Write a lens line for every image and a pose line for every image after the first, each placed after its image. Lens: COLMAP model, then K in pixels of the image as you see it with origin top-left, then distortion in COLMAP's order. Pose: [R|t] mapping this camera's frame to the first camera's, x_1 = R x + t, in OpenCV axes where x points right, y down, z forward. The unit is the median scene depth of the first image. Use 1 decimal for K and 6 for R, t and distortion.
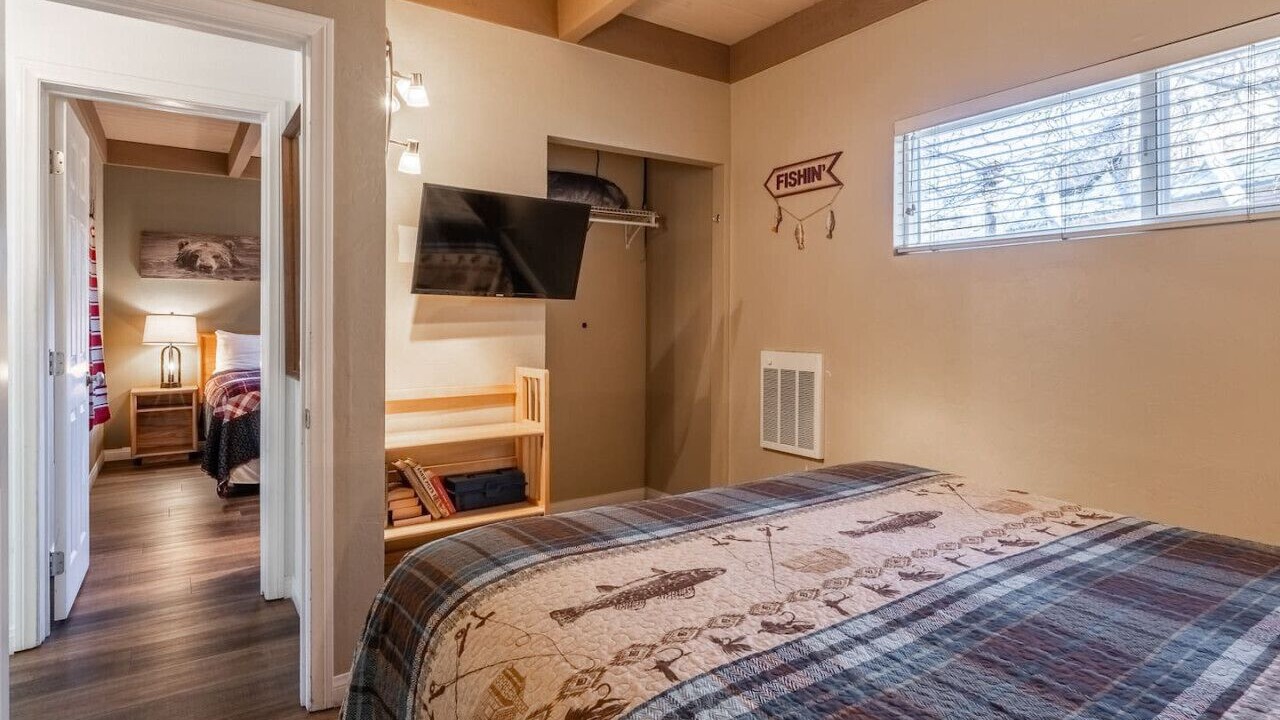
lens RADIAL K [[694.1, 0, 631.1], [0, 694.1, 330.7], [0, 0, 1]] dist [-0.002647, -0.000660]
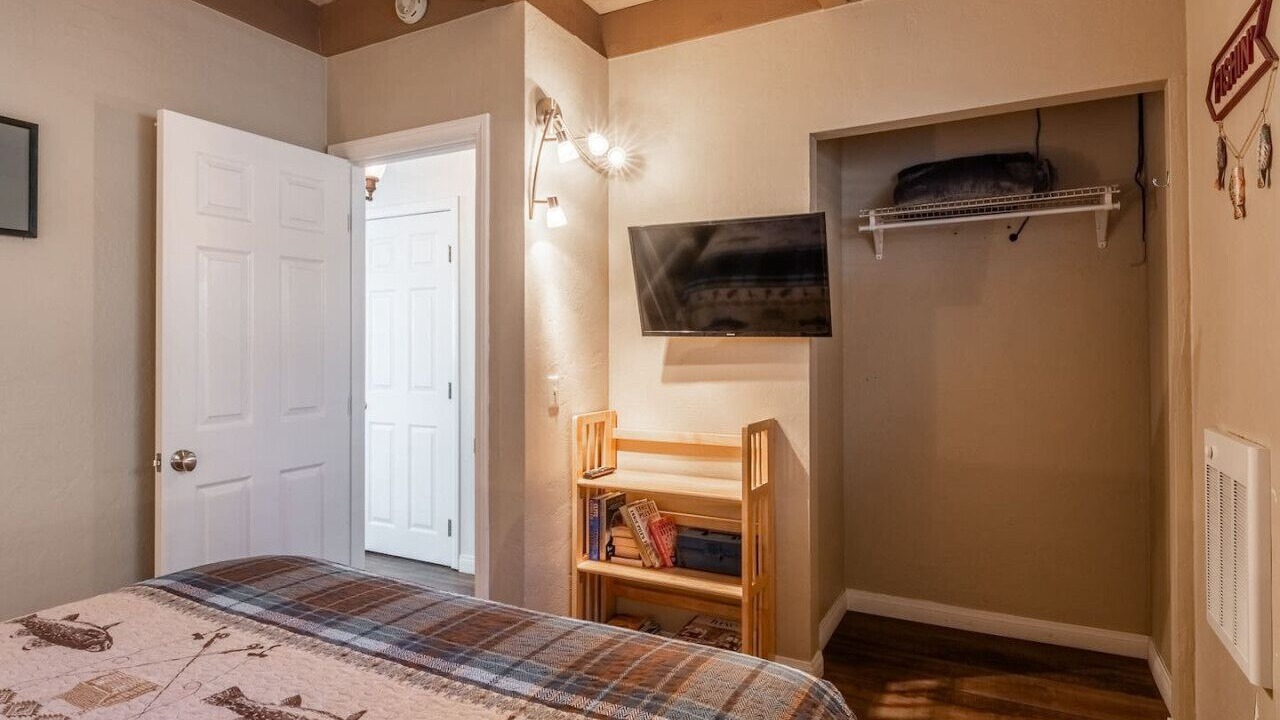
lens RADIAL K [[694.1, 0, 631.1], [0, 694.1, 330.7], [0, 0, 1]] dist [-0.002647, -0.000660]
pose [[0.461340, -0.021395, -0.886965, 0.552766], [-0.008810, 0.999549, -0.028693, -0.030233], [0.887180, 0.021051, 0.460944, 0.501061]]
